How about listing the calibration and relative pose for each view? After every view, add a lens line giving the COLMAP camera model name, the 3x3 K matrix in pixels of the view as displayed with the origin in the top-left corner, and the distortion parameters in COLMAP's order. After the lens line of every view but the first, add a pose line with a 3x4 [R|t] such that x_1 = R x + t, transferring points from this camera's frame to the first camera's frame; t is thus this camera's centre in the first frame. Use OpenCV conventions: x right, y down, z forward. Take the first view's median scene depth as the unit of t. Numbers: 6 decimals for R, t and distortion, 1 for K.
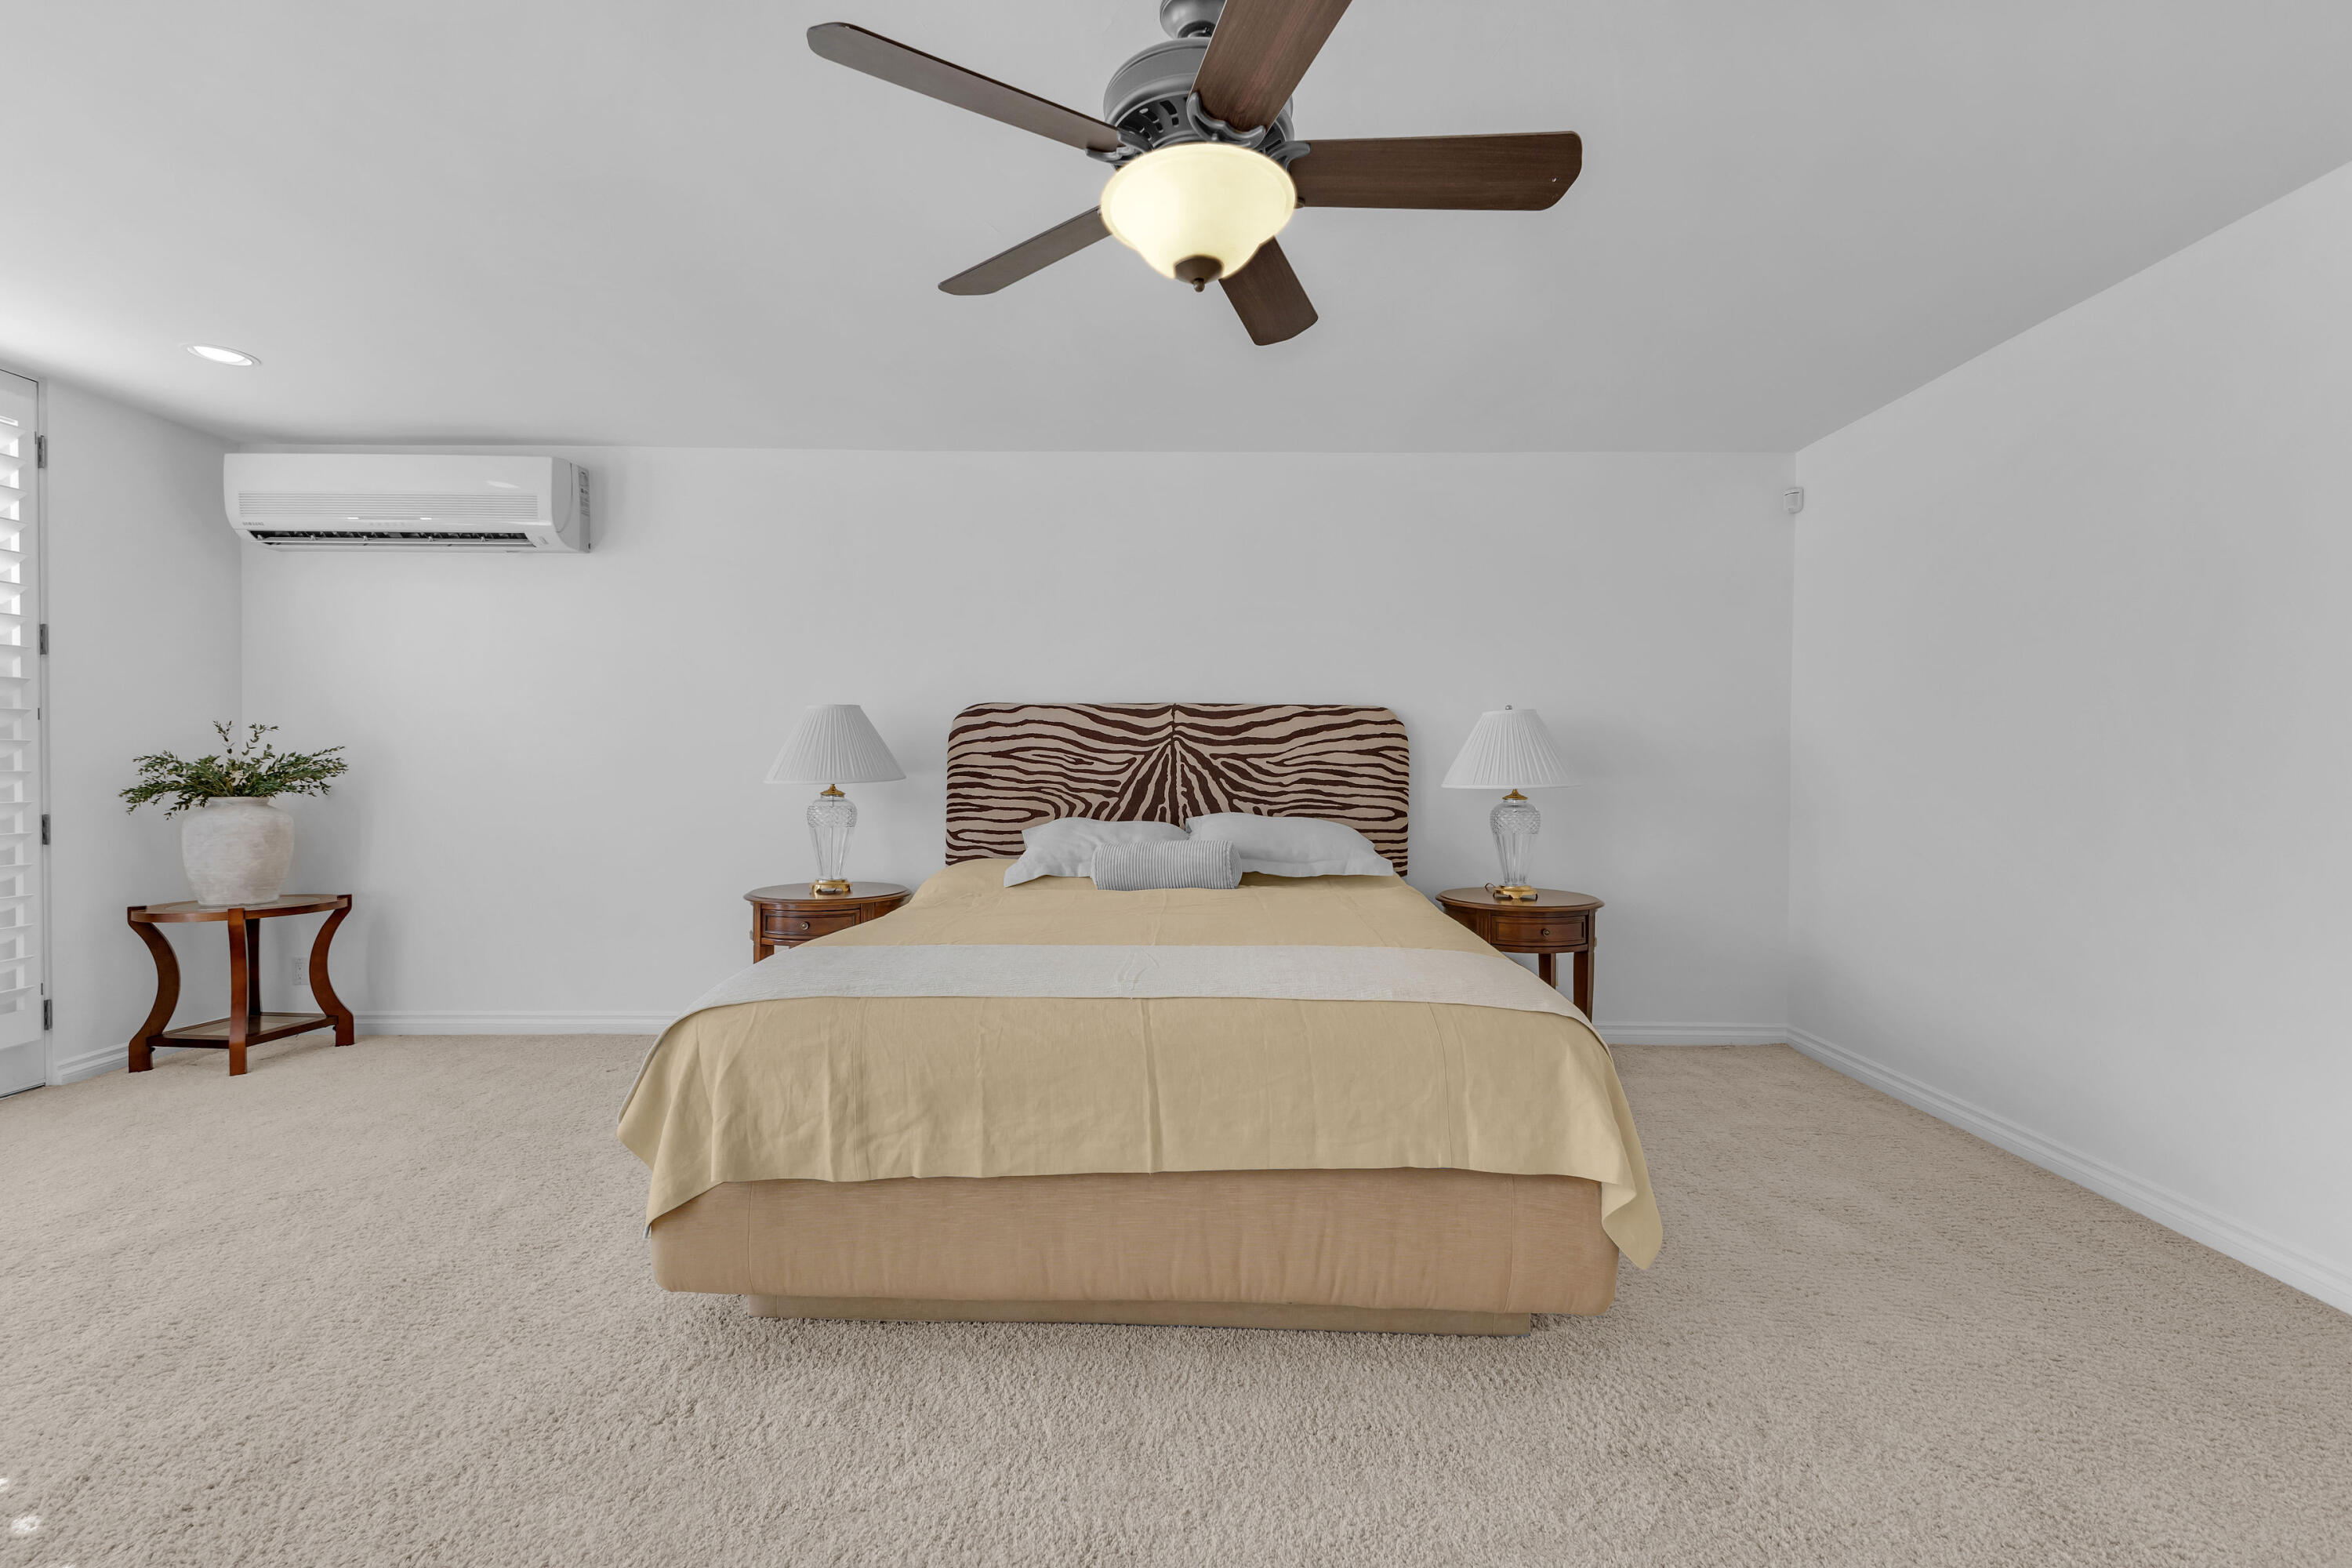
lens RADIAL K [[1011.0, 0, 1174.3], [0, 1011.0, 777.8], [0, 0, 1]] dist [0.011368, -0.000618]
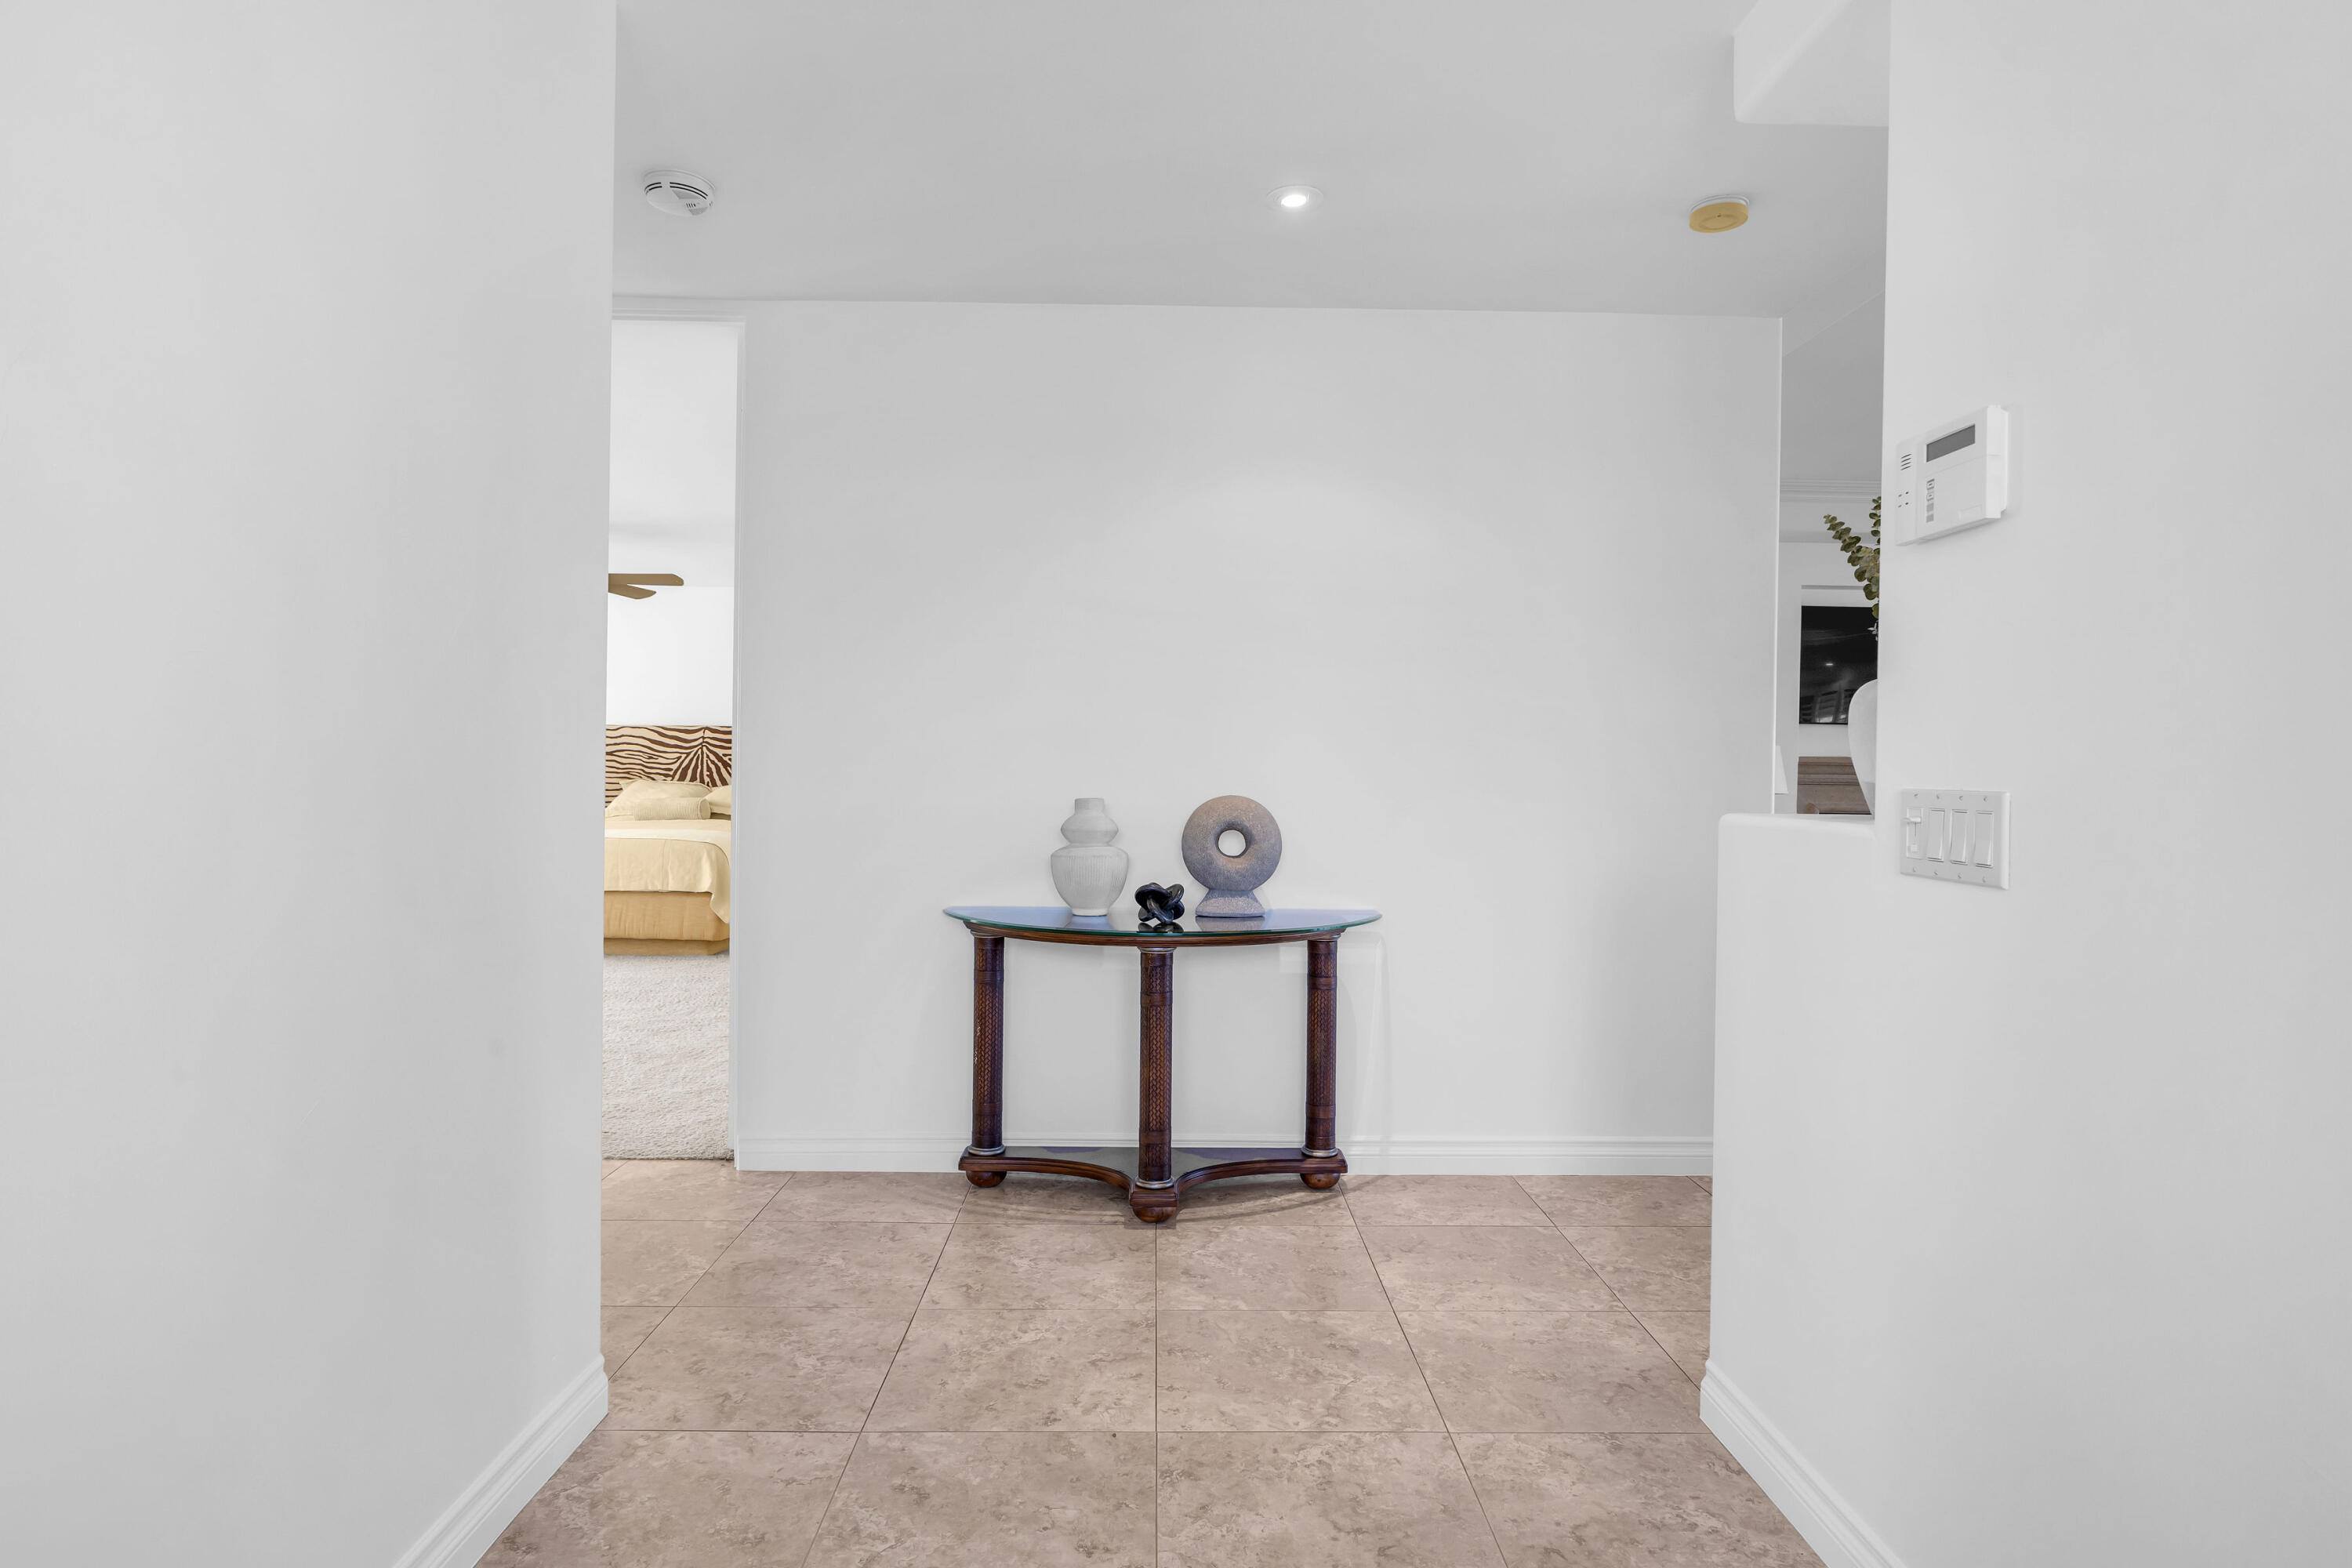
lens RADIAL K [[1268.4, 0, 1176.0], [0, 1268.4, 784.0], [0, 0, 1]] dist [0.001234, -0.000268]
pose [[0.999511, 0.003479, 0.031065, 0.787192], [-0.003448, 0.999993, -0.001062, 0.030784], [-0.031069, 0.000955, 0.999517, -1.326490]]
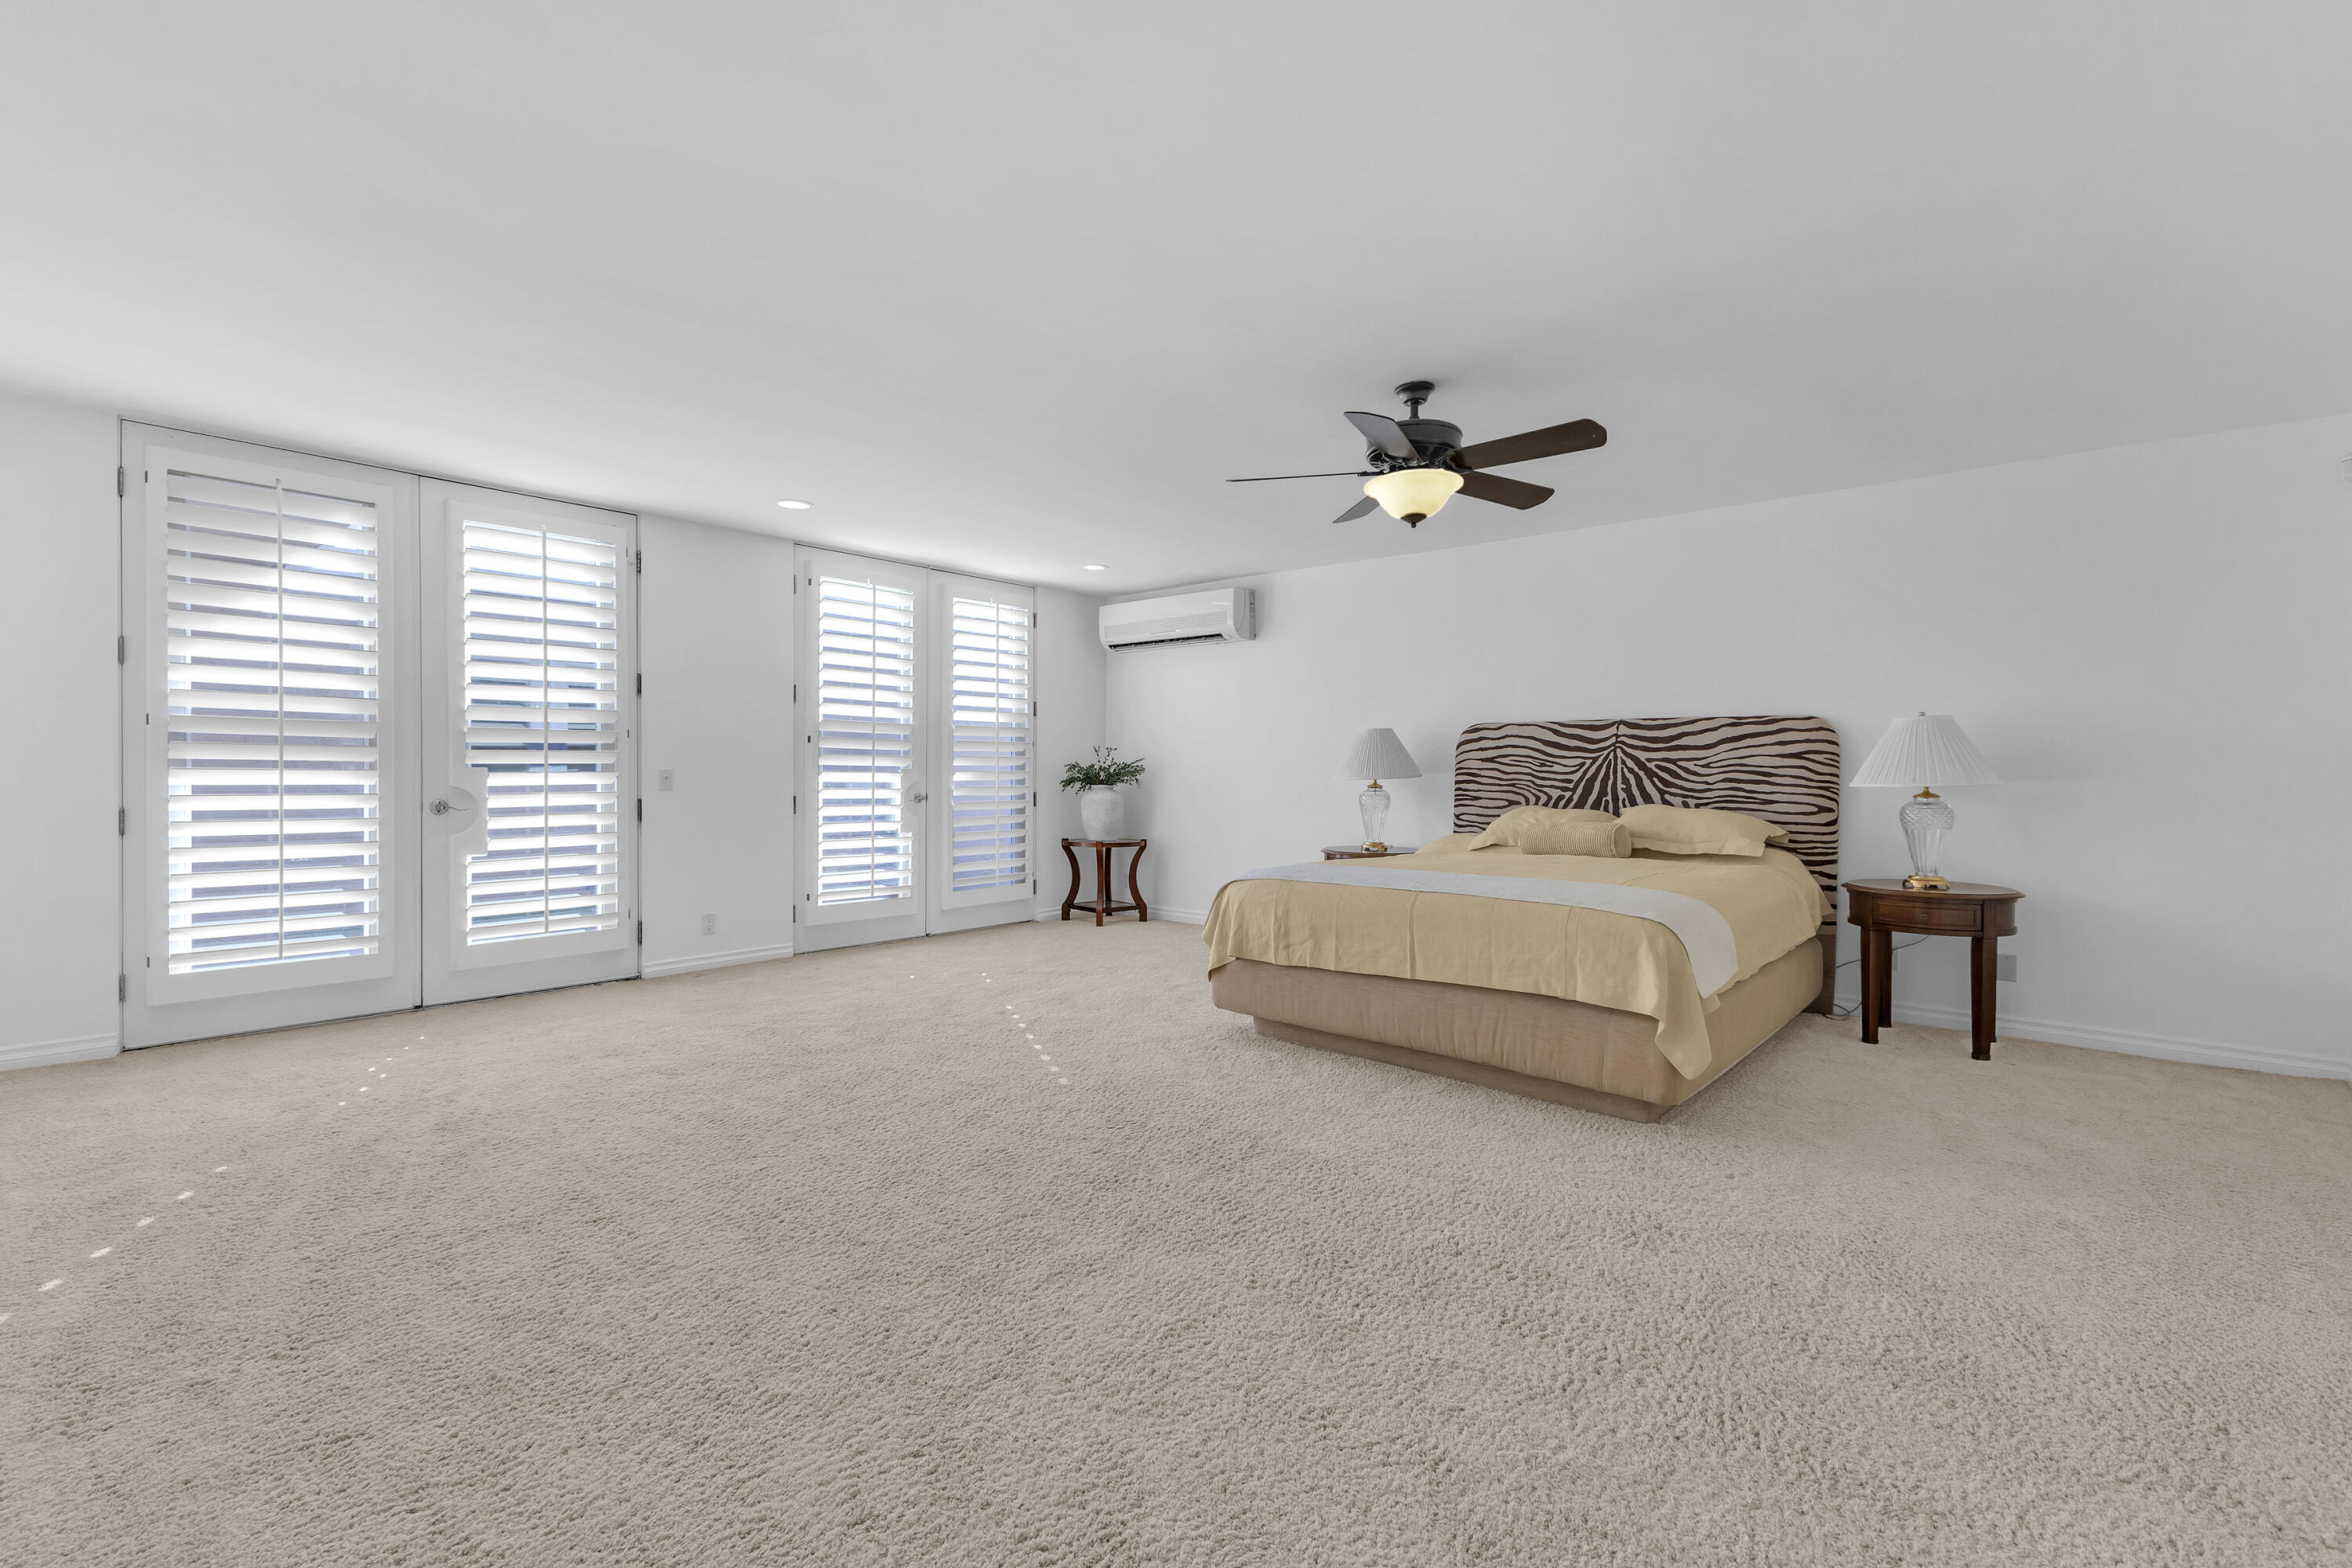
lens RADIAL K [[1011.0, 0, 1174.3], [0, 1011.0, 777.8], [0, 0, 1]] dist [0.011368, -0.000618]
pose [[0.760182, 0.004370, -0.649695, 0.412208], [-0.007603, 0.999969, -0.002169, 0.007982], [0.649665, 0.006589, 0.760192, -0.350052]]
